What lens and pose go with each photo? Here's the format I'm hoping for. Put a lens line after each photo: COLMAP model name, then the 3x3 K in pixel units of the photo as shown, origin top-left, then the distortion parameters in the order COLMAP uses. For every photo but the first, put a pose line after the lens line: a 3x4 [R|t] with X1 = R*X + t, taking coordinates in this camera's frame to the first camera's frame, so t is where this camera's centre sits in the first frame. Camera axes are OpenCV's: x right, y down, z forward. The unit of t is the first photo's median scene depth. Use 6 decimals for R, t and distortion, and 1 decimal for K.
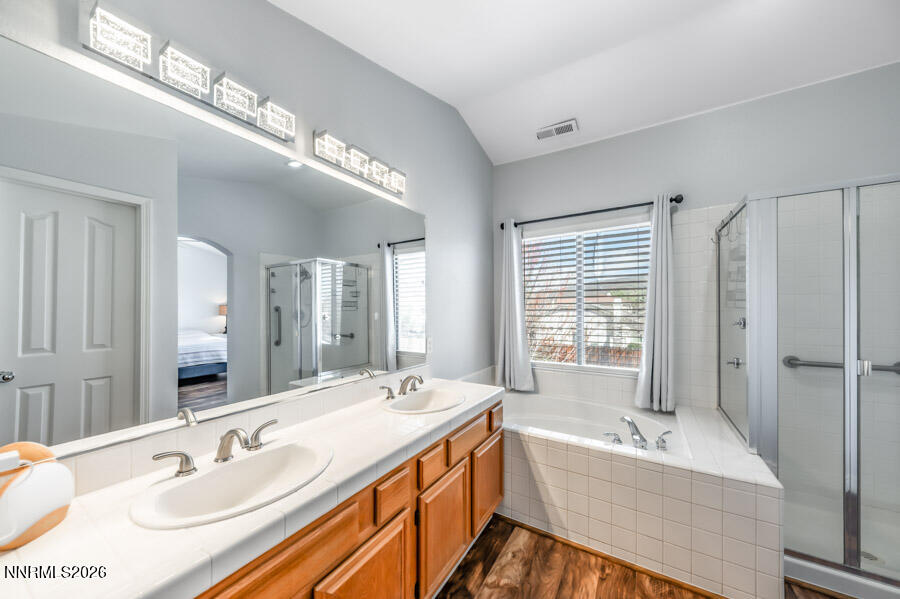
lens RADIAL K [[311.5, 0, 452.6], [0, 311.5, 301.1], [0, 0, 1]] dist [0.000756, -0.000132]
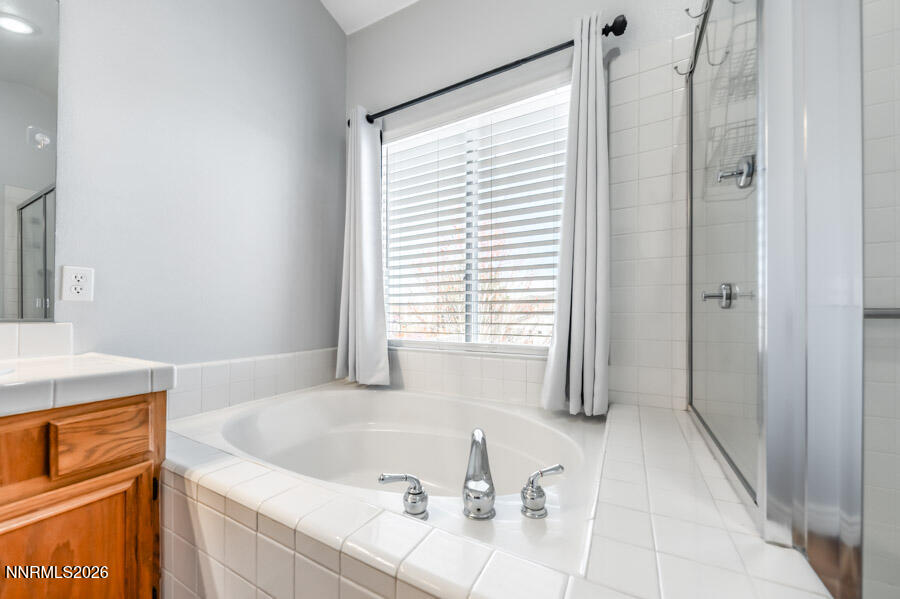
lens RADIAL K [[302.8, 0, 447.6], [0, 302.8, 317.4], [0, 0, 1]] dist [0.000750, 0.000002]
pose [[0.999887, -0.008010, 0.012717, 0.426537], [0.007812, 0.999848, 0.015580, 0.172698], [-0.012840, -0.015479, 0.999798, 0.479962]]
